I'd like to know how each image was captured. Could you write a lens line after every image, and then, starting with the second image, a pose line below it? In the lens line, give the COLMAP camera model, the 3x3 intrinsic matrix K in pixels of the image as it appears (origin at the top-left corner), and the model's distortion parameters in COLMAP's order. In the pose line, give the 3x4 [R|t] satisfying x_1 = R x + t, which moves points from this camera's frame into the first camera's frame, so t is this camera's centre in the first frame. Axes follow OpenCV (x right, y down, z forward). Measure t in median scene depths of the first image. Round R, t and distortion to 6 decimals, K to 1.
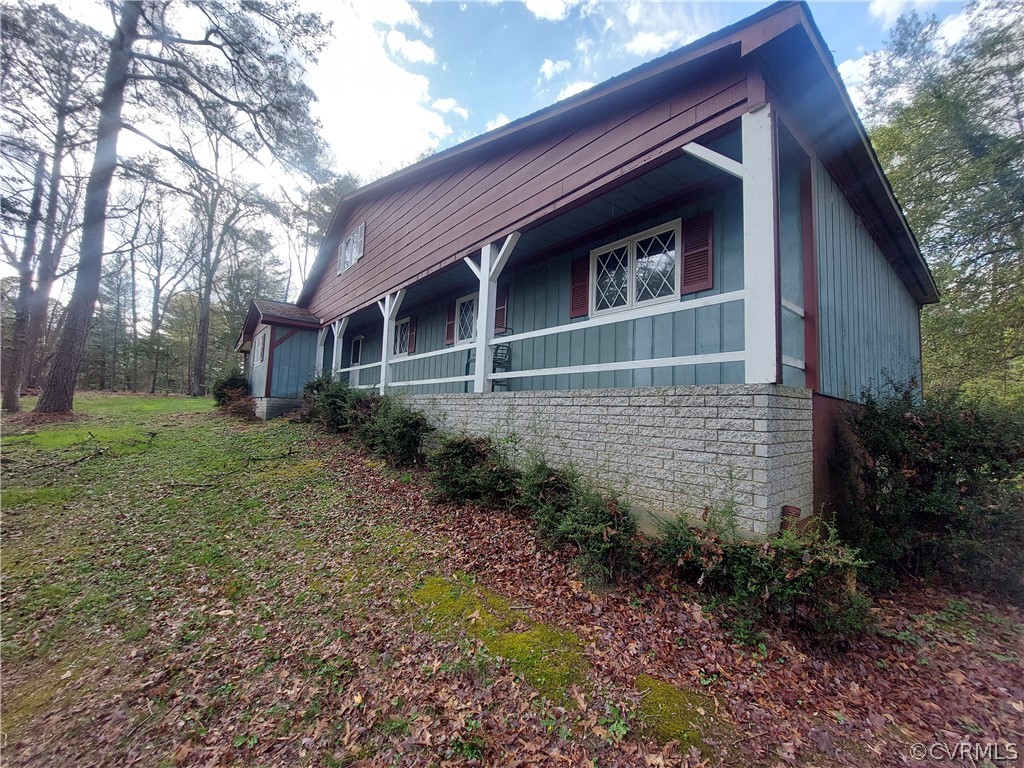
lens RADIAL K [[410.7, 0, 510.0], [0, 410.7, 378.7], [0, 0, 1]] dist [-0.001739, 0.000344]
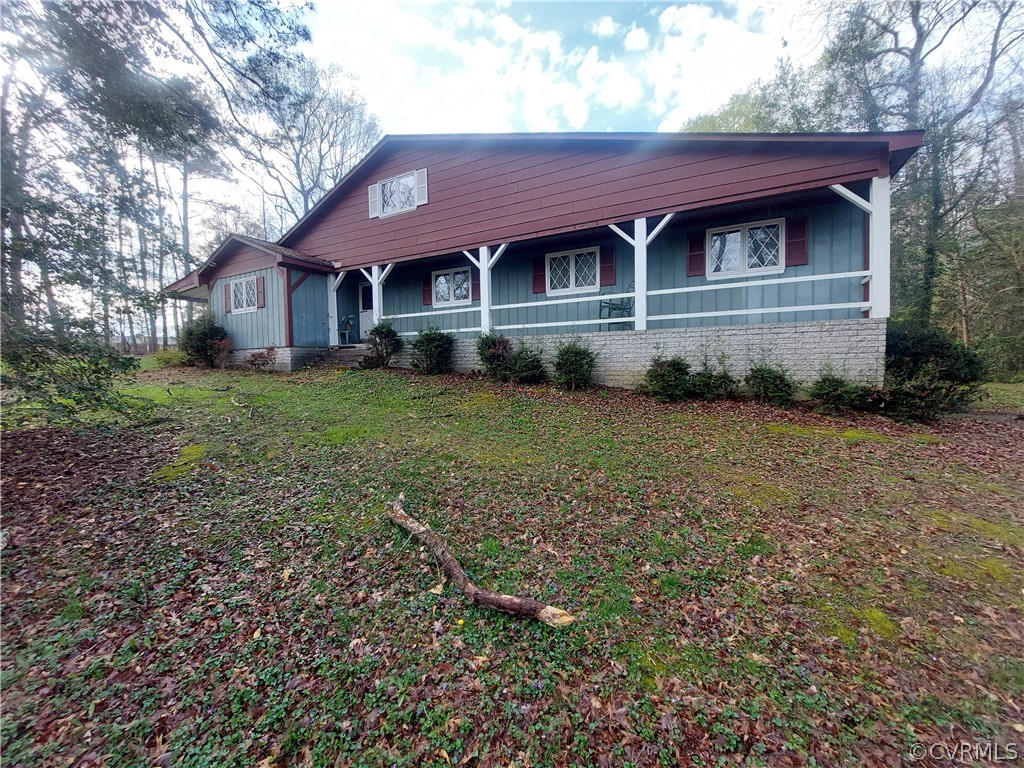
lens RADIAL K [[410.7, 0, 512.8], [0, 410.7, 376.8], [0, 0, 1]] dist [-0.001739, 0.000344]
pose [[0.922994, -0.069514, 0.378485, -1.269277], [0.019856, 0.990842, 0.133562, -0.004686], [-0.384303, -0.115762, 0.915921, -0.156052]]
